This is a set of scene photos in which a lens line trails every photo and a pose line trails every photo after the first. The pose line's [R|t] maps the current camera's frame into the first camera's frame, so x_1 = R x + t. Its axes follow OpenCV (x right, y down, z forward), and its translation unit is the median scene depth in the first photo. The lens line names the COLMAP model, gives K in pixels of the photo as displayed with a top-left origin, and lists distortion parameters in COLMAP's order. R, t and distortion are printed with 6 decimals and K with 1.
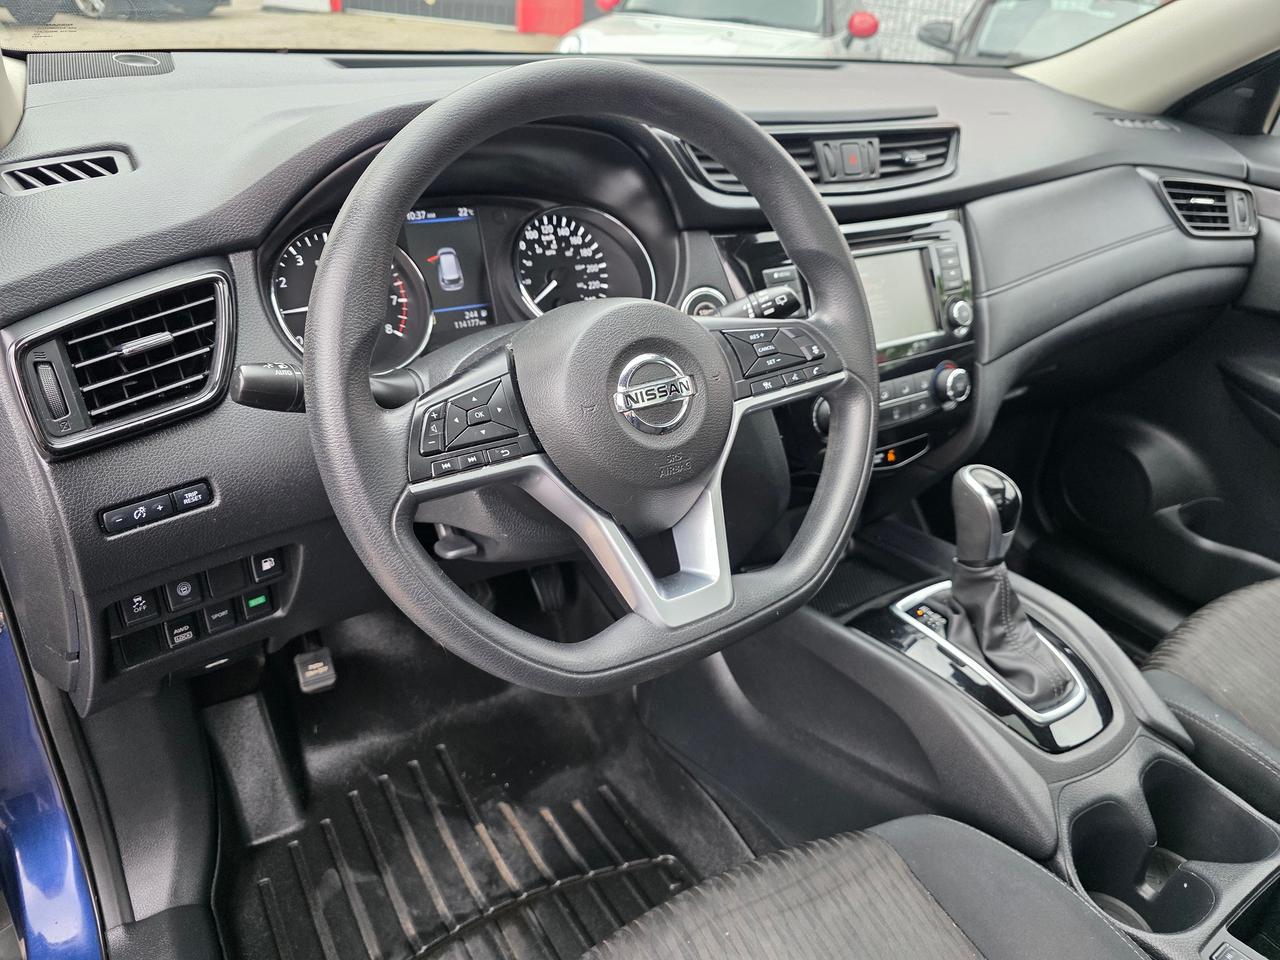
lens RADIAL K [[857.4, 0, 644.2], [0, 857.4, 462.7], [0, 0, 1]] dist [0.000495, -0.006885]
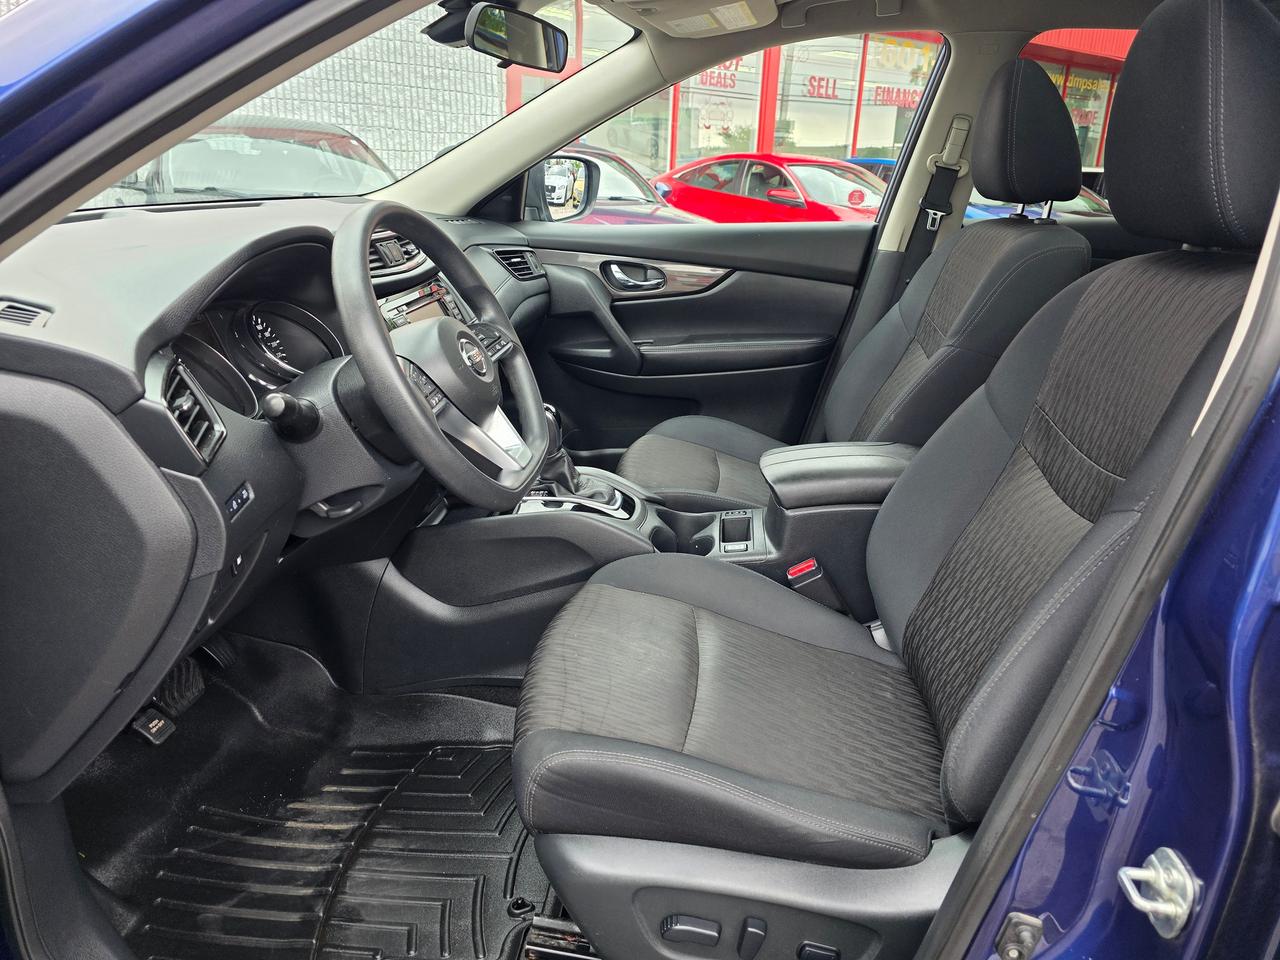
lens RADIAL K [[875.7, 0, 640.0], [0, 875.7, 480.0], [0, 0, 1]] dist [-0.002456, -0.003612]
pose [[0.623984, -0.300793, 0.721226, -0.806546], [0.380845, 0.922975, 0.055438, 0.133812], [-0.682349, 0.240083, 0.690478, -0.371448]]
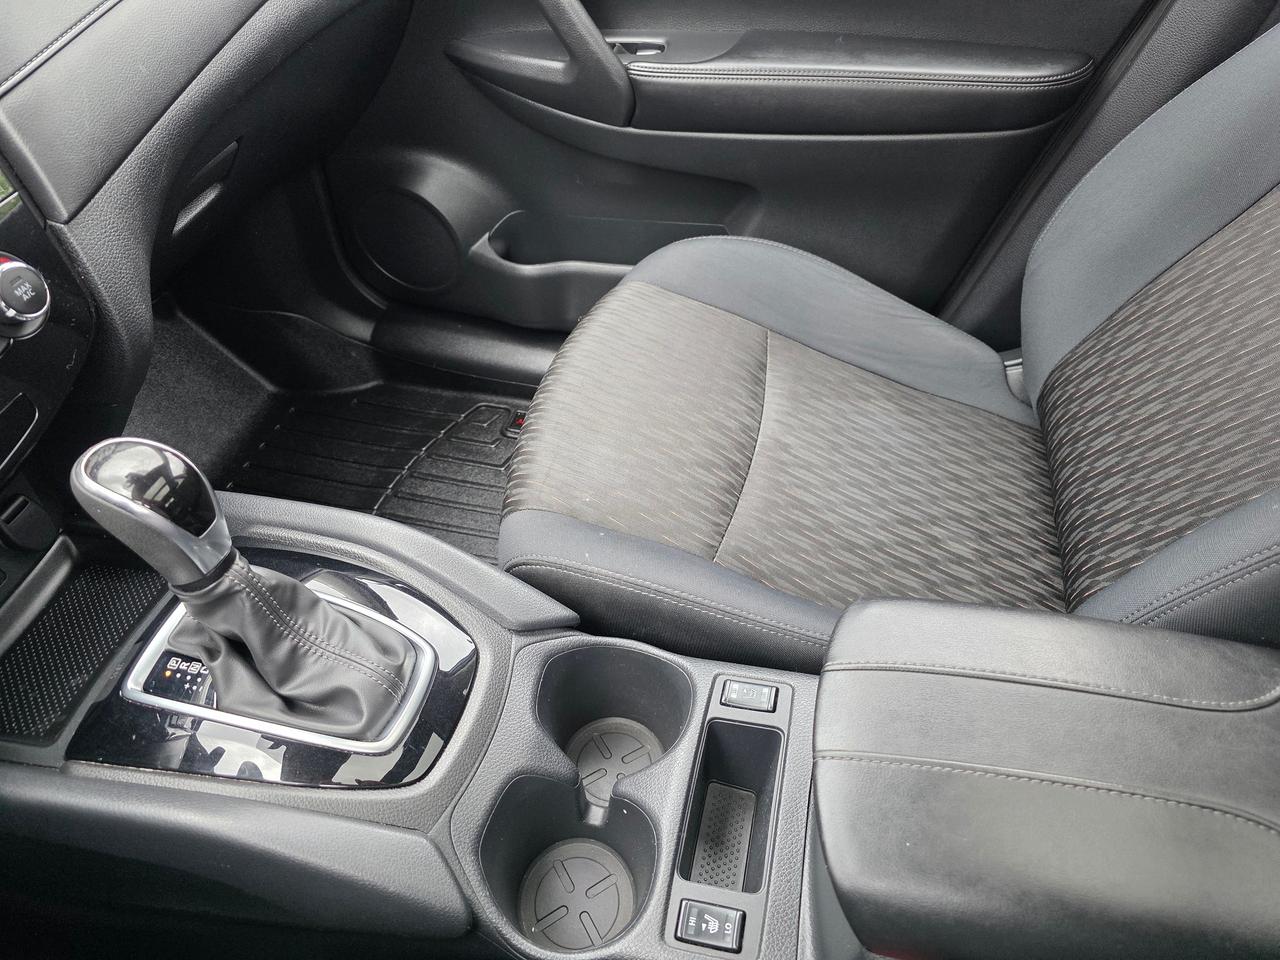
lens RADIAL K [[875.7, 0, 640.0], [0, 875.7, 480.0], [0, 0, 1]] dist [-0.002456, -0.003612]
pose [[0.727128, -0.520236, 0.447928, 0.358755], [0.340874, 0.839965, 0.422213, -0.095201], [-0.595894, -0.154317, 0.788097, 0.316264]]
